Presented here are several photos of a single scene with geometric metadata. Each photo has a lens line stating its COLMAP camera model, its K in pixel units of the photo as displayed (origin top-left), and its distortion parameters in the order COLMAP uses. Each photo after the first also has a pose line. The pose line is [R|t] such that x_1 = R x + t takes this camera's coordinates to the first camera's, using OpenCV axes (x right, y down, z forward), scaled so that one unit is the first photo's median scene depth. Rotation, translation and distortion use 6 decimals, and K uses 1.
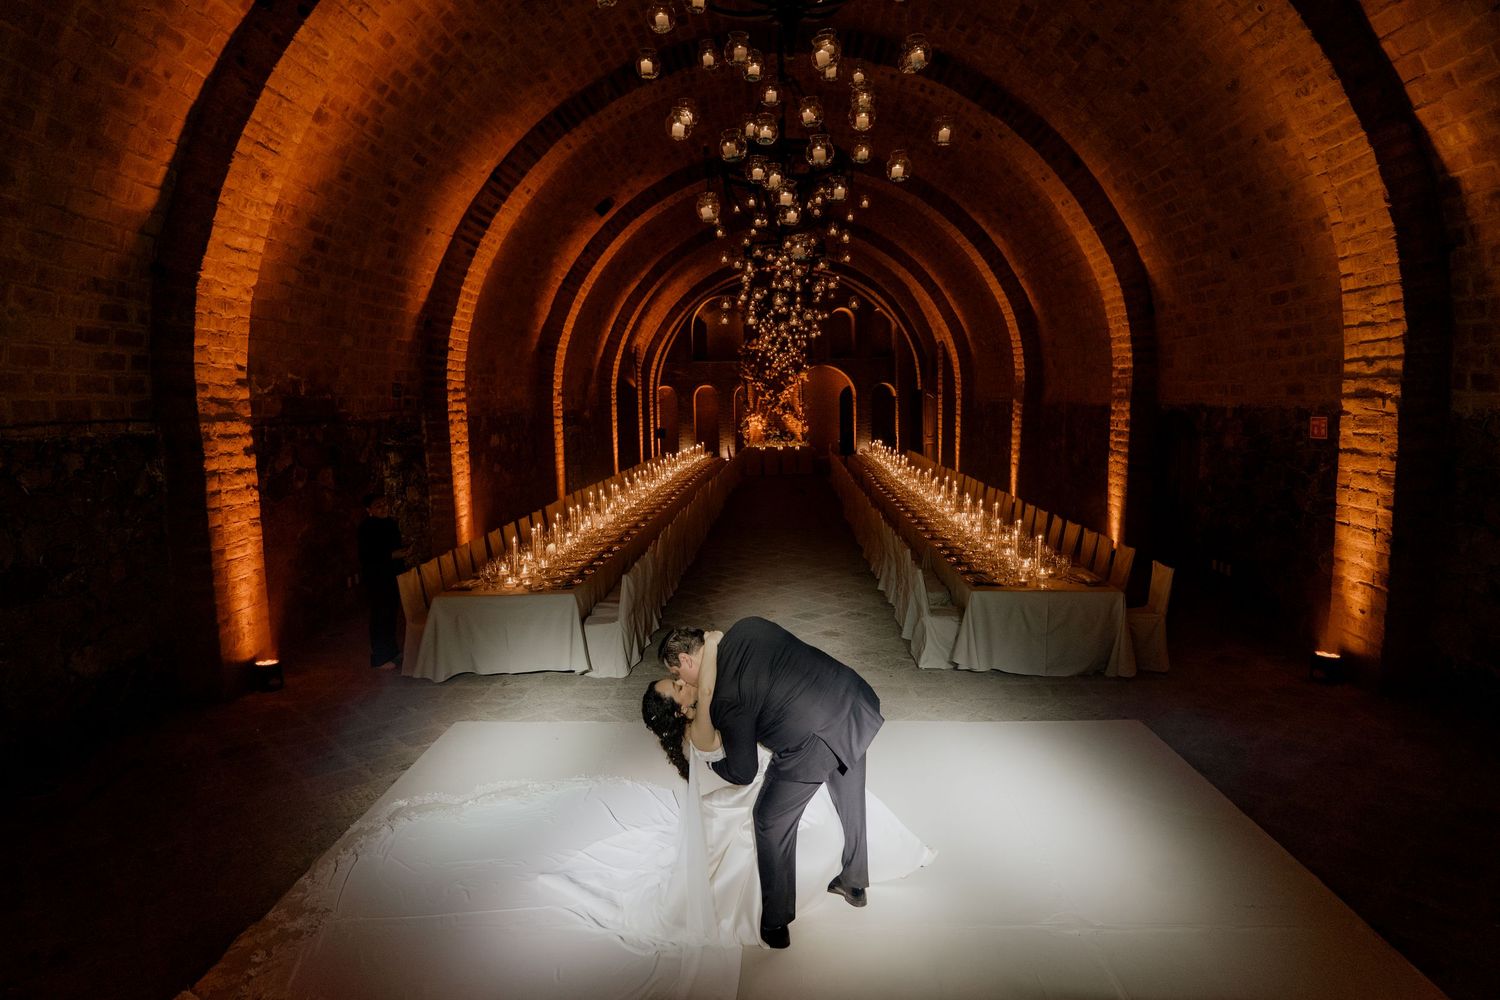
lens RADIAL K [[881.1, 0, 747.5], [0, 881.1, 500.1], [0, 0, 1]] dist [0.000962, 0.000277]
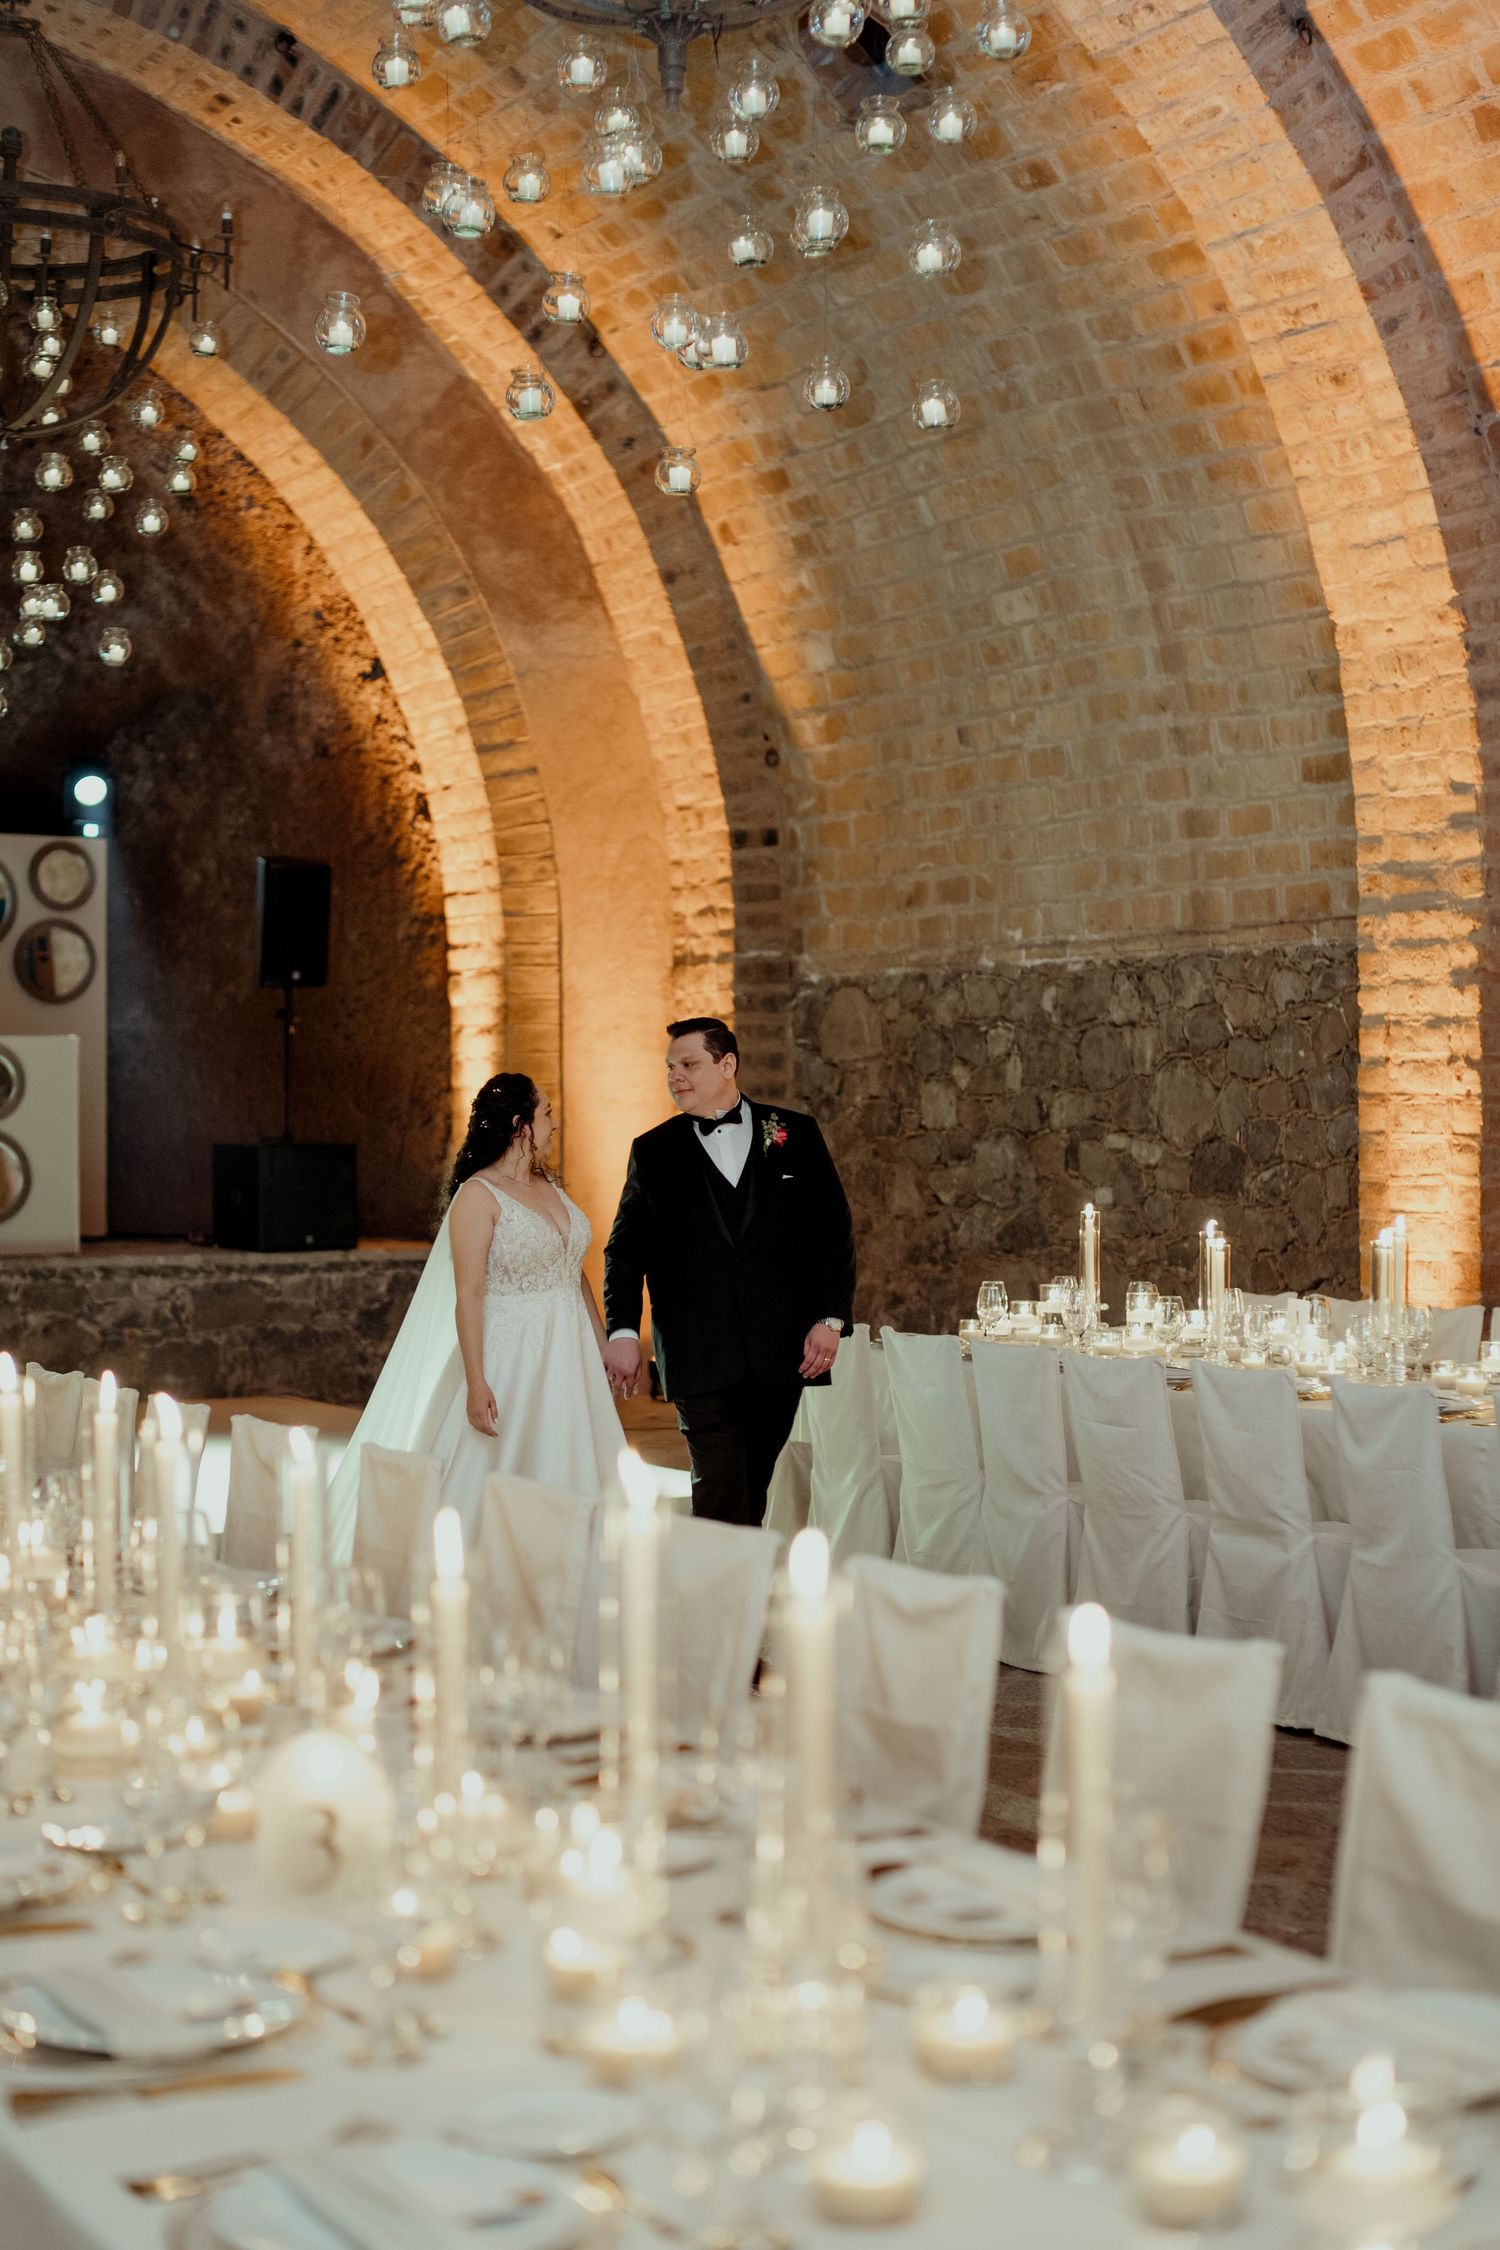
lens RADIAL K [[3291.9, 0, 748.8], [0, 3291.9, 1122.2], [0, 0, 1]] dist [-0.094780, 0.000000]
pose [[-0.859267, 0.026528, -0.510838, 0.593686], [-0.036738, 0.992875, 0.113356, -0.163277], [0.510206, 0.116171, -0.852171, 2.324204]]
